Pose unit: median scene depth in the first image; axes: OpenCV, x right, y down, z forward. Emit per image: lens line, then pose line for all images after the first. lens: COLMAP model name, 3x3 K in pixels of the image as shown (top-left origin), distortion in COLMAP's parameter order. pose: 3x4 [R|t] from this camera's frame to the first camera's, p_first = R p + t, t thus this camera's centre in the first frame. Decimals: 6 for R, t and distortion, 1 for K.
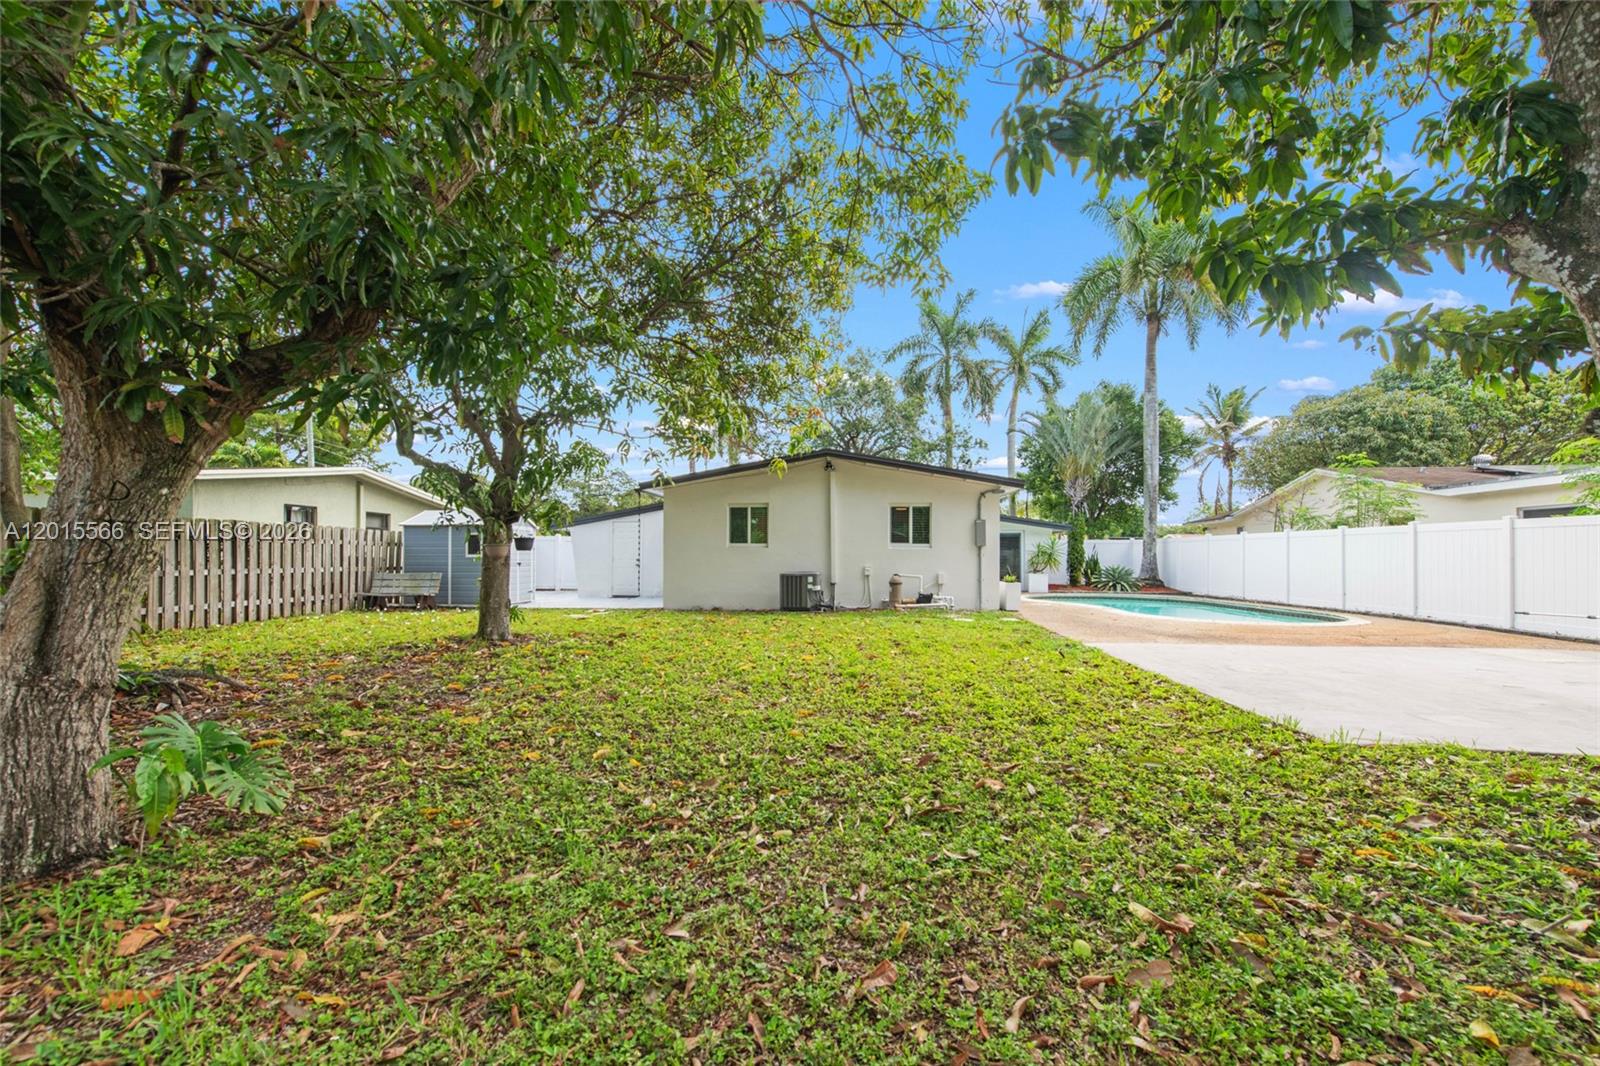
lens RADIAL K [[630.8, 0, 818.2], [0, 630.8, 556.0], [0, 0, 1]] dist [0.013279, -0.003832]
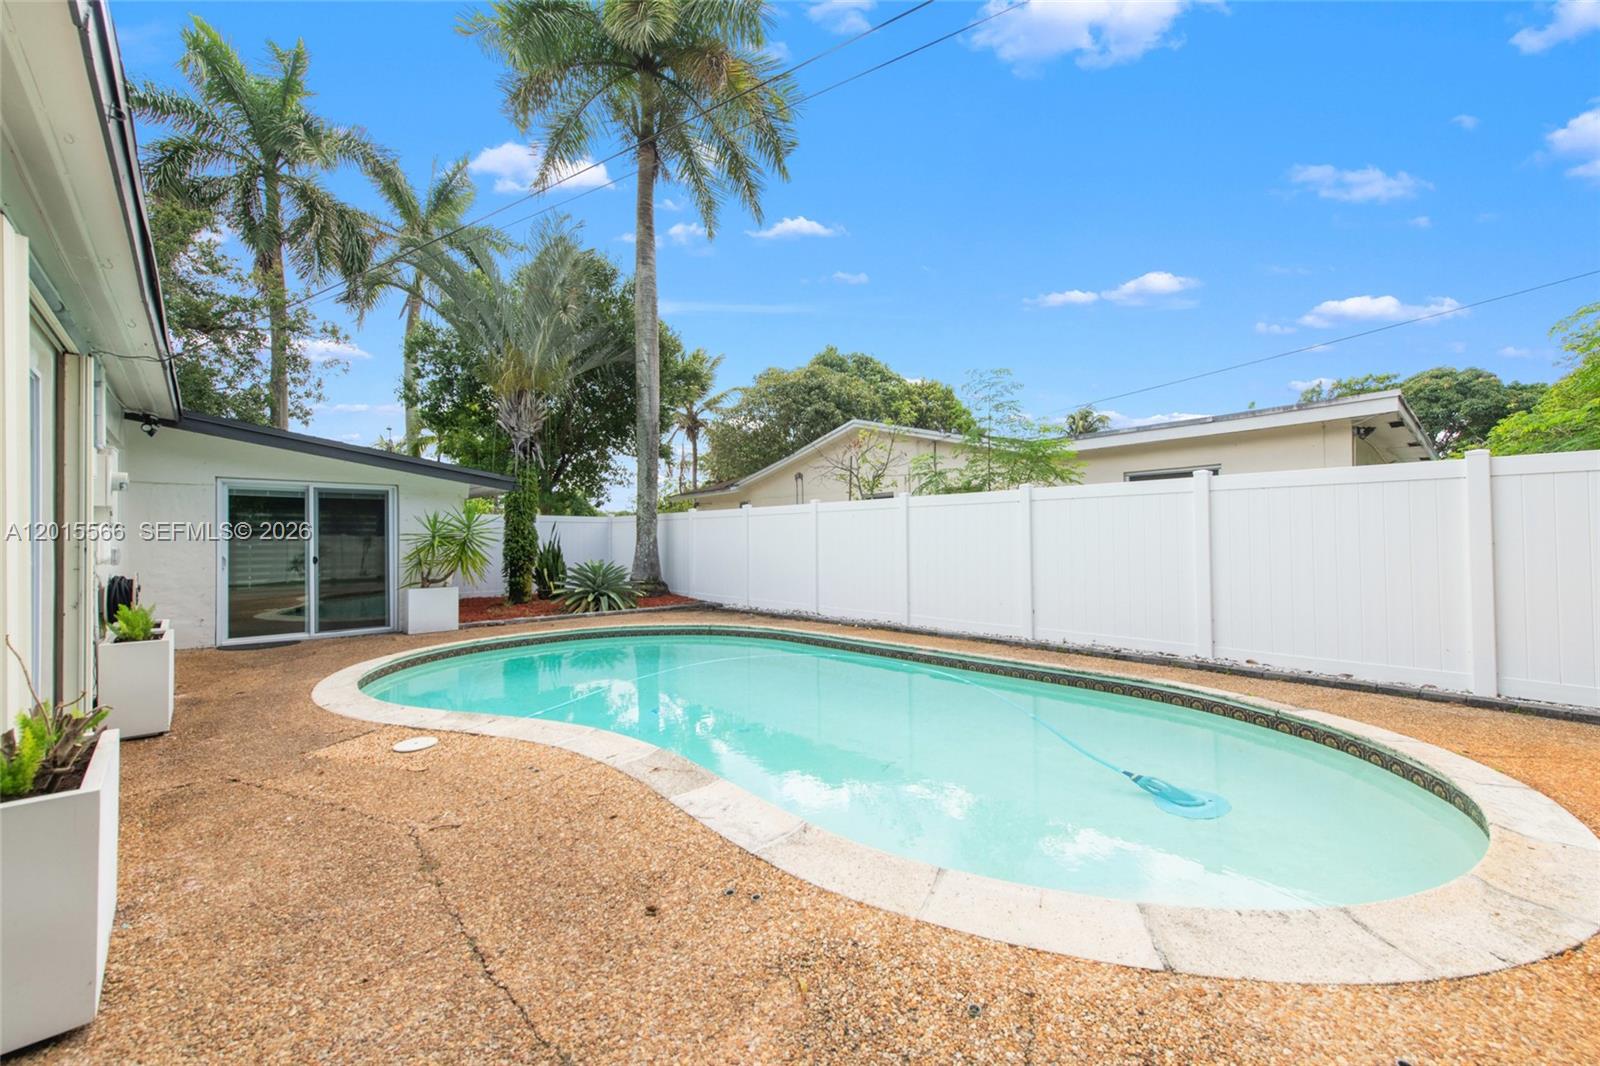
lens RADIAL K [[630.8, 0, 801.9], [0, 630.8, 533.7], [0, 0, 1]] dist [0.013279, -0.003832]
pose [[0.686338, -0.001681, 0.727281, 0.193392], [0.010412, 0.999918, -0.007514, -0.002386], [-0.727208, 0.012730, 0.686299, 0.489115]]
